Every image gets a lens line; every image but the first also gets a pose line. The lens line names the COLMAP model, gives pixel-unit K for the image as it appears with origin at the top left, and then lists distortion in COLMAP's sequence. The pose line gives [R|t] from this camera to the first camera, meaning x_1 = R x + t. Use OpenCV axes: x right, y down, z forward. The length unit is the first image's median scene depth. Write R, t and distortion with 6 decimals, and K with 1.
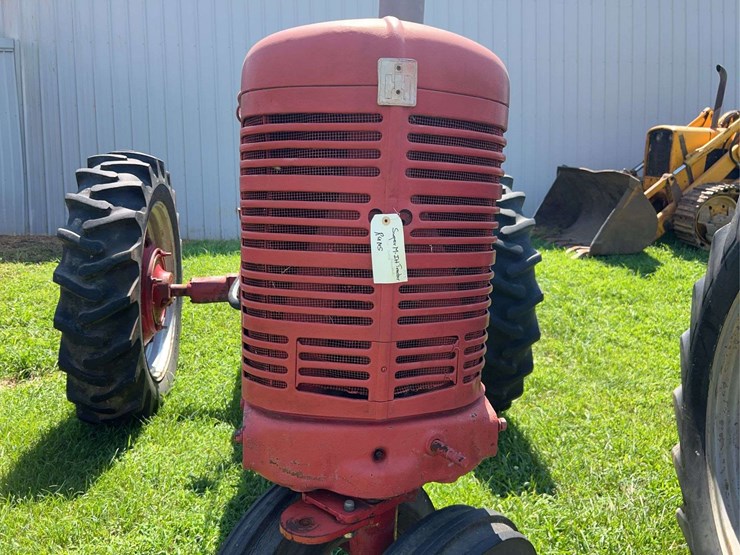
lens RADIAL K [[561.9, 0, 366.8], [0, 561.9, 281.1], [0, 0, 1]] dist [0.046979, -0.048441]
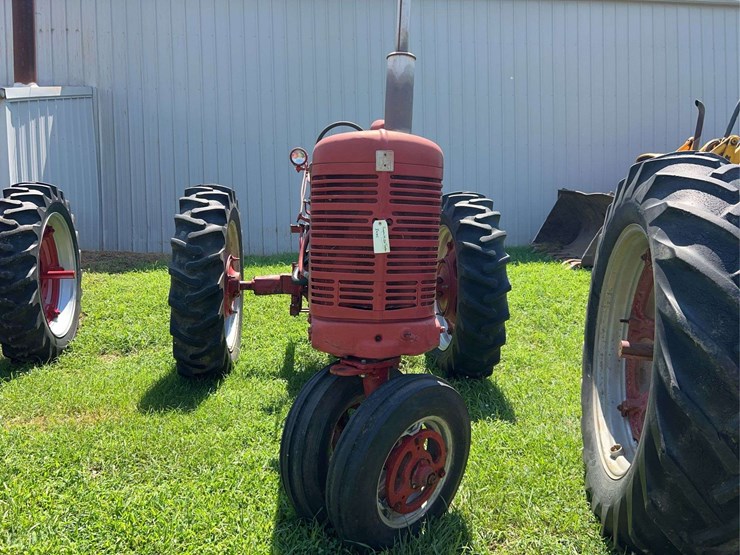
lens RADIAL K [[555.4, 0, 370.0], [0, 555.4, 282.0], [0, 0, 1]] dist [0.102920, -0.118412]
pose [[0.999032, -0.000580, -0.043995, 0.031242], [-0.001019, 0.999340, -0.036321, 0.068412], [0.043987, 0.036331, 0.998371, -0.395832]]
